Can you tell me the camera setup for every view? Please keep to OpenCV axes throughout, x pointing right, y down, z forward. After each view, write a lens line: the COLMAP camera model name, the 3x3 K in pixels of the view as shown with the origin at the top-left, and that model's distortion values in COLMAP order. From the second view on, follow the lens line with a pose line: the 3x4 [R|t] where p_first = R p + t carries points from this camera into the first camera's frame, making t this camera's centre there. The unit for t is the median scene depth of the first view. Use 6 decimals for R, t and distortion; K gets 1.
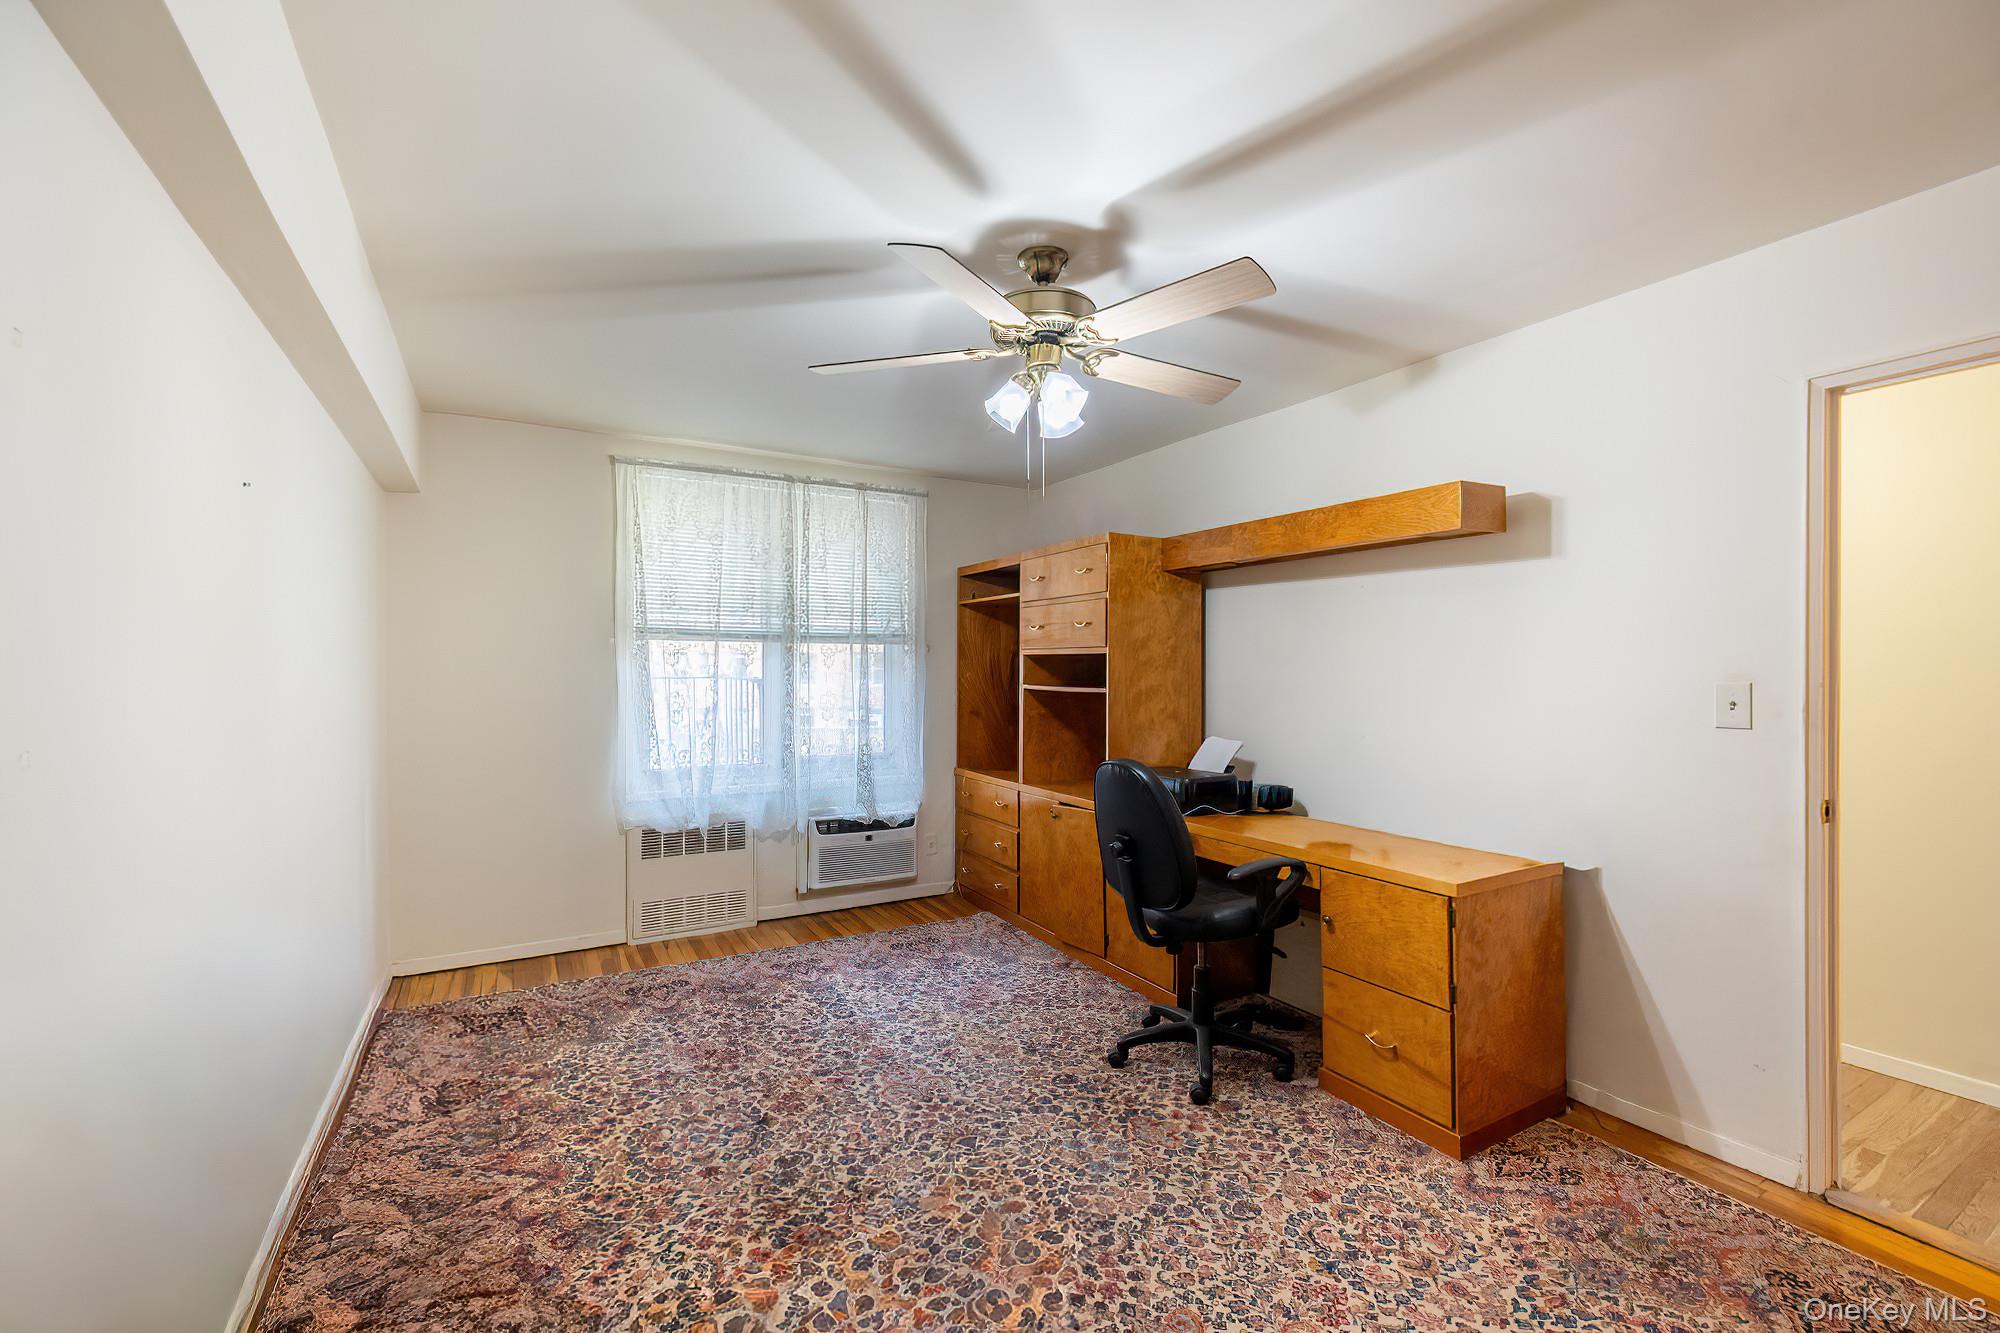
lens RADIAL K [[853.0, 0, 1020.8], [0, 853.0, 663.3], [0, 0, 1]] dist [0.001864, 0.000299]
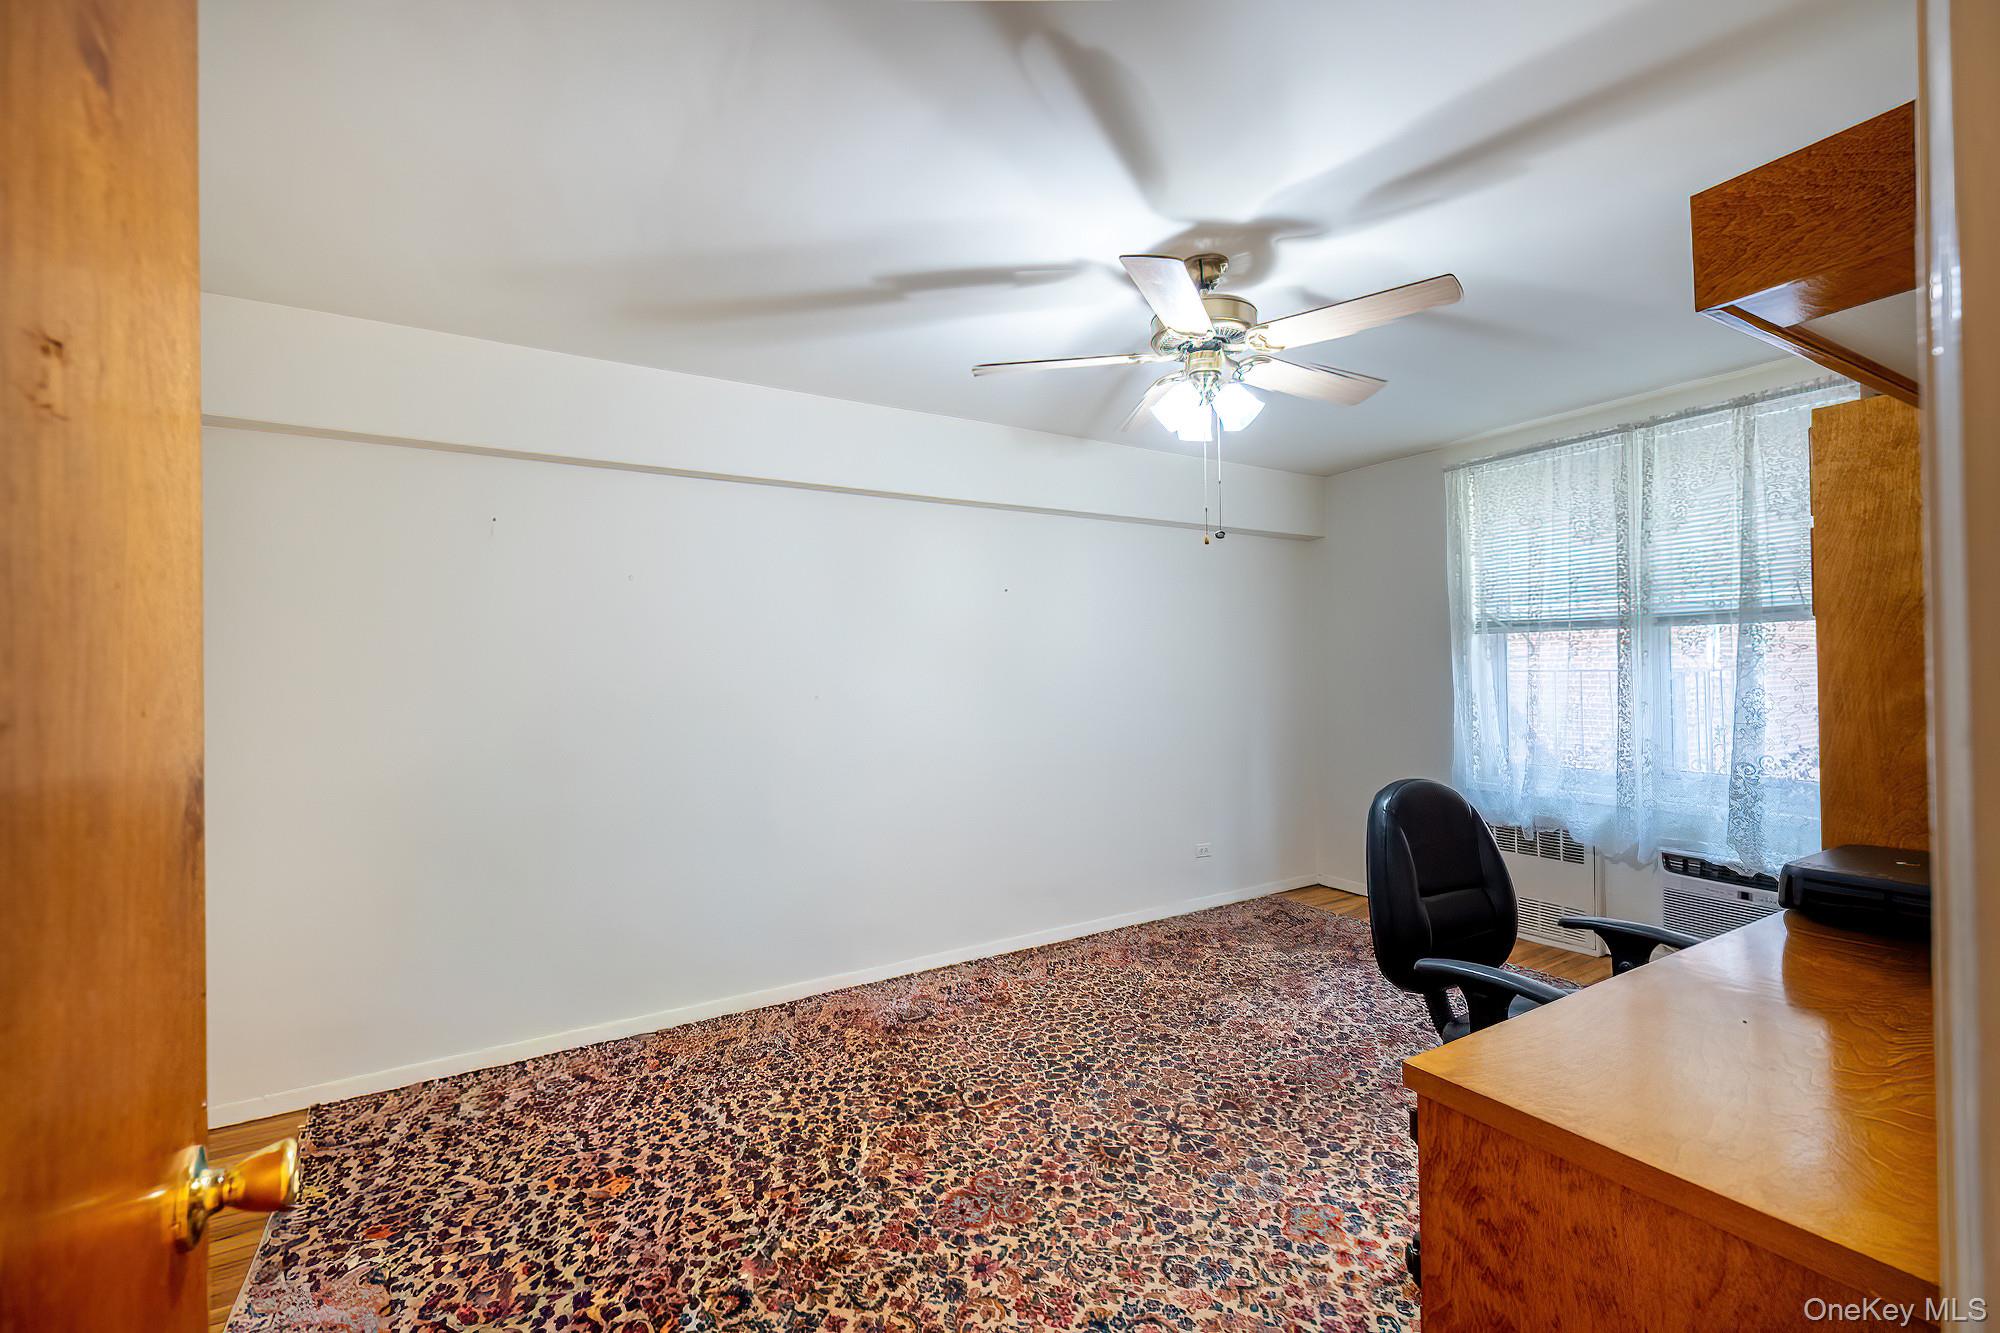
lens RADIAL K [[851.0, 0, 995.1], [0, 851.0, 671.0], [0, 0, 1]] dist [-0.001595, -0.000285]
pose [[-0.015848, -0.002139, -0.999872, 0.933139], [0.023358, 0.999724, -0.002509, 0.008280], [0.999602, -0.023394, -0.015794, 0.675868]]
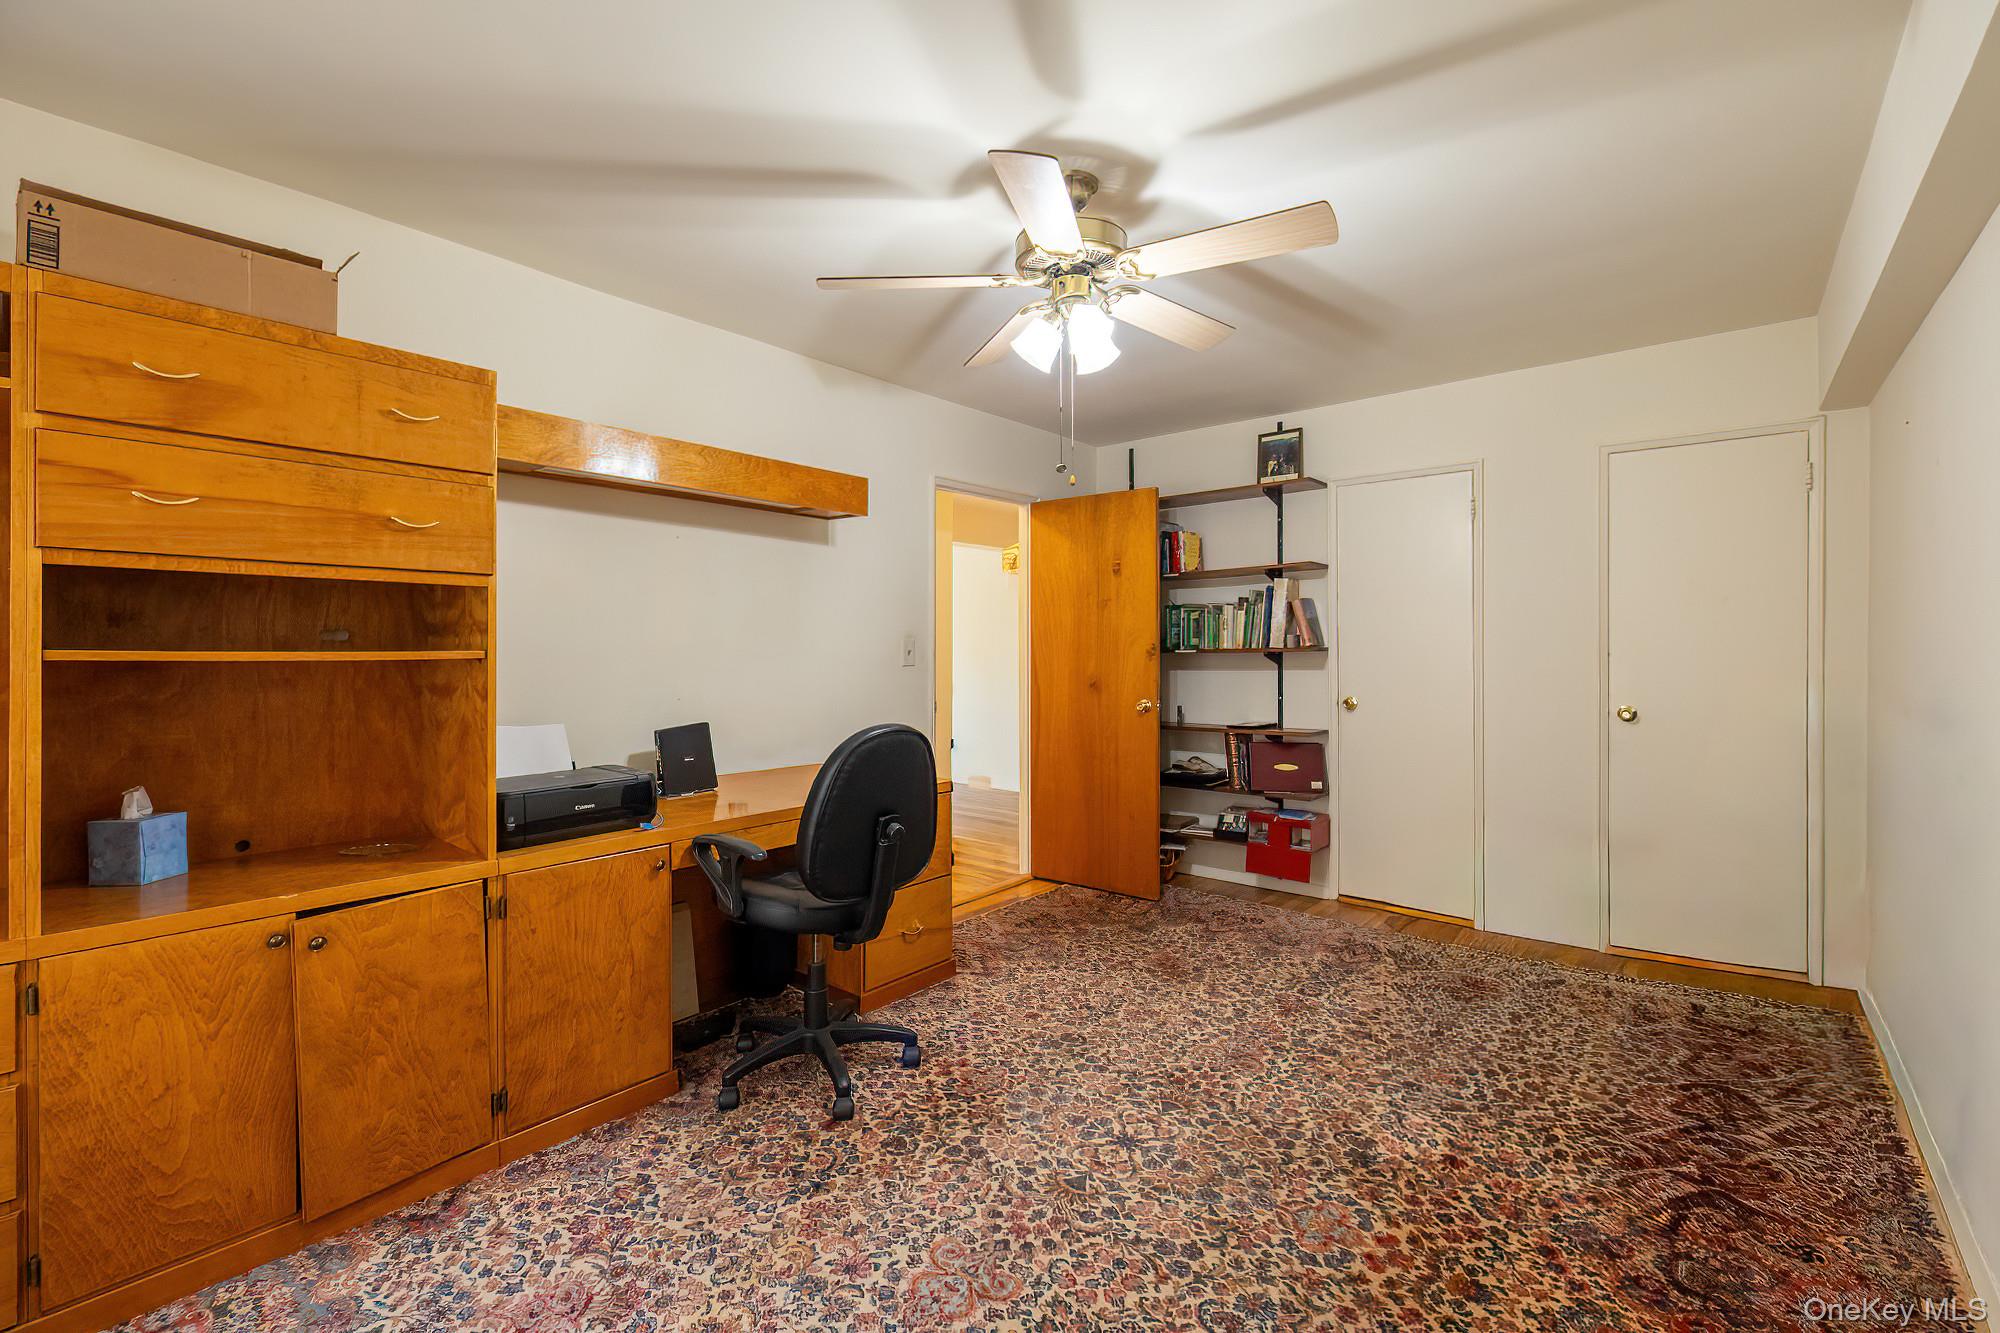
lens RADIAL K [[853.0, 0, 1020.8], [0, 853.0, 663.3], [0, 0, 1]] dist [0.001864, 0.000299]
pose [[-0.335242, -0.016477, 0.941988, -0.751147], [-0.002862, 0.999860, 0.016470, 0.038558], [-0.942128, 0.002826, -0.335243, 1.220182]]
